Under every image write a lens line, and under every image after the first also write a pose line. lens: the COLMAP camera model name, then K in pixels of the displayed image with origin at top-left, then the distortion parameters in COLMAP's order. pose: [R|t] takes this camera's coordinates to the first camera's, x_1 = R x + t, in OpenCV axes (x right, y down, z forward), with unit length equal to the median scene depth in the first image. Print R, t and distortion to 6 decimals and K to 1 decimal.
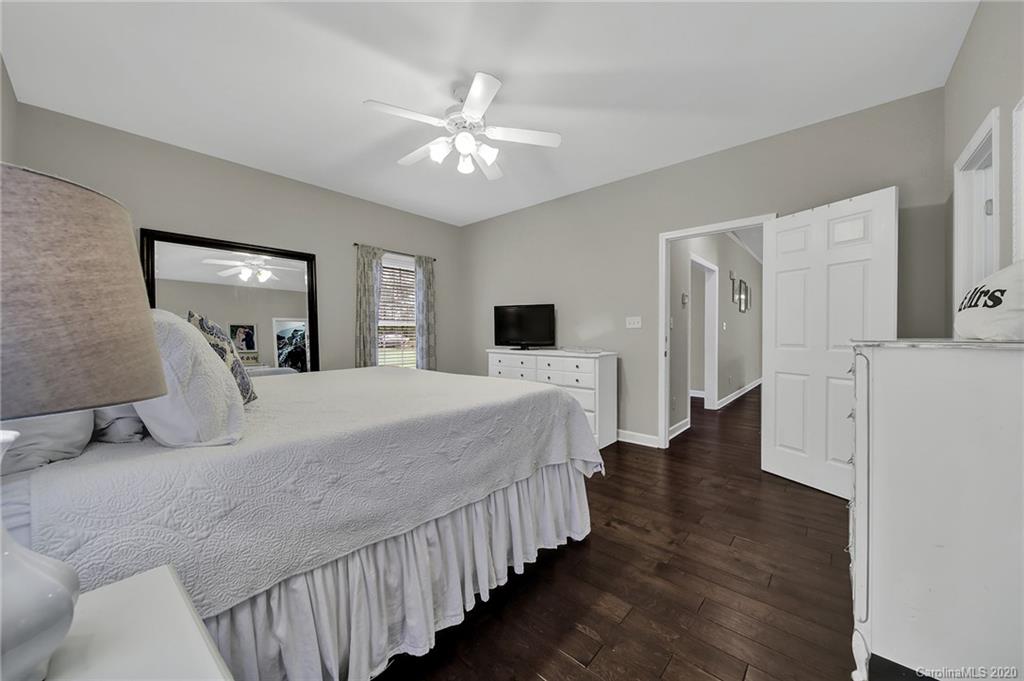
lens RADIAL K [[370.4, 0, 511.8], [0, 370.4, 332.7], [0, 0, 1]] dist [-0.006441, -0.000008]
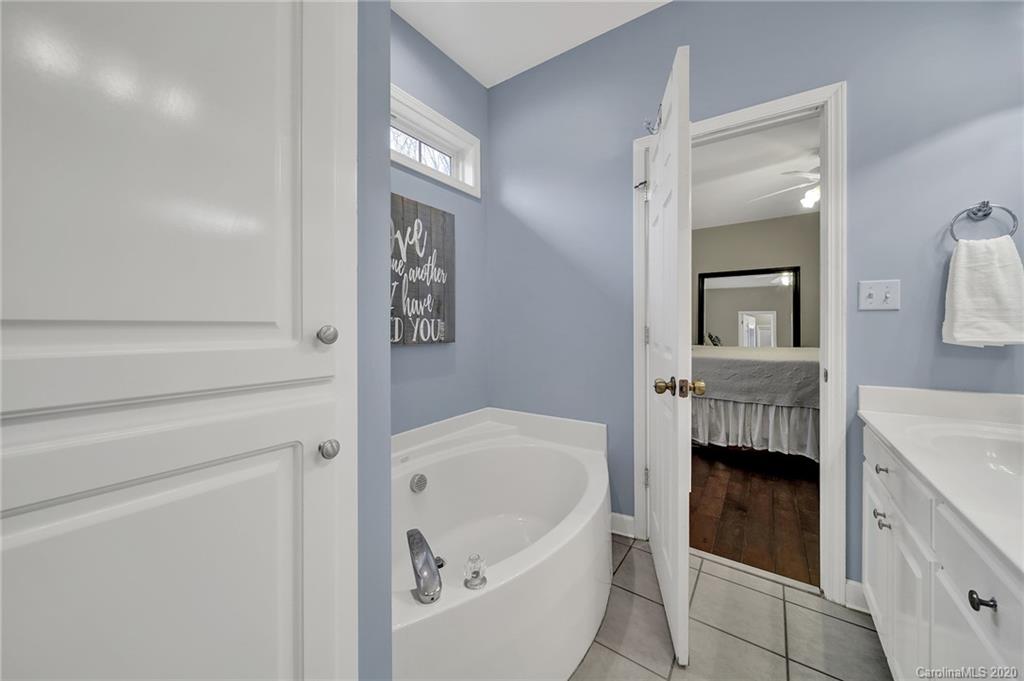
lens RADIAL K [[370.4, 0, 506.5], [0, 370.4, 329.9], [0, 0, 1]] dist [0.024675, -0.010789]
pose [[0.108198, 0.011743, -0.994060, 1.927847], [0.008349, 0.999884, 0.012720, -0.007265], [0.994094, -0.009676, 0.108088, -0.600539]]
